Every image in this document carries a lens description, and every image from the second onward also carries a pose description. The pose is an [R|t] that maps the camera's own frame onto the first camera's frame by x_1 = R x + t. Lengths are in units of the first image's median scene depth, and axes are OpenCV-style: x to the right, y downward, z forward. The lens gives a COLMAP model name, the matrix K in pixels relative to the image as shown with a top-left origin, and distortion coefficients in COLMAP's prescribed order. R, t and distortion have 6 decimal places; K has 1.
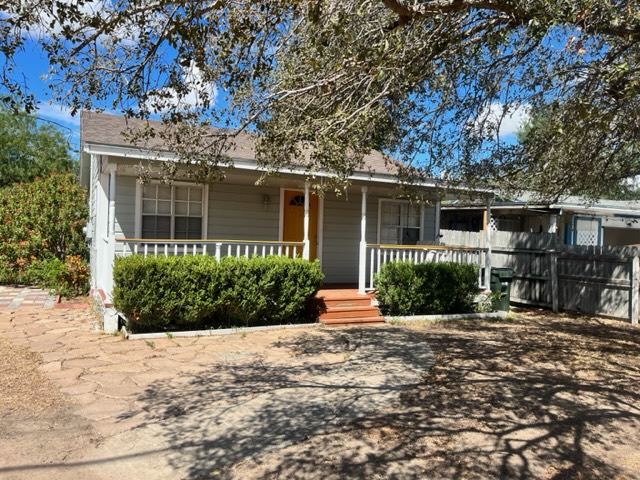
lens RADIAL K [[479.8, 0, 314.7], [0, 479.8, 240.7], [0, 0, 1]] dist [0.063961, -0.085623]
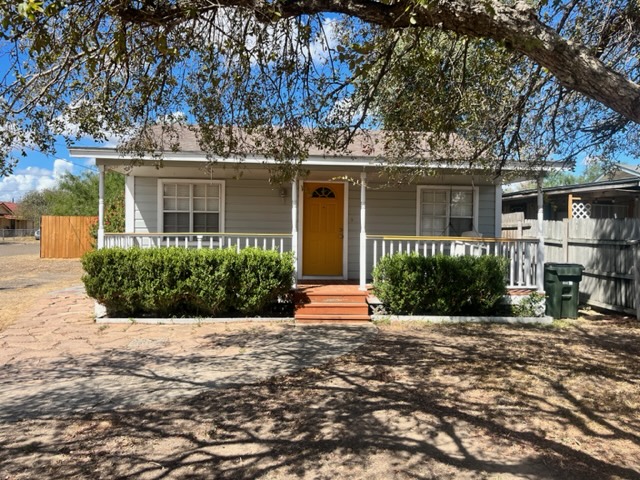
lens RADIAL K [[479.8, 0, 320.9], [0, 479.8, 235.0], [0, 0, 1]] dist [0.063961, -0.085623]
pose [[0.929414, -0.014848, -0.368739, 0.486466], [0.010656, 0.999853, -0.013403, 0.023293], [0.368884, 0.008527, 0.929436, 0.152175]]
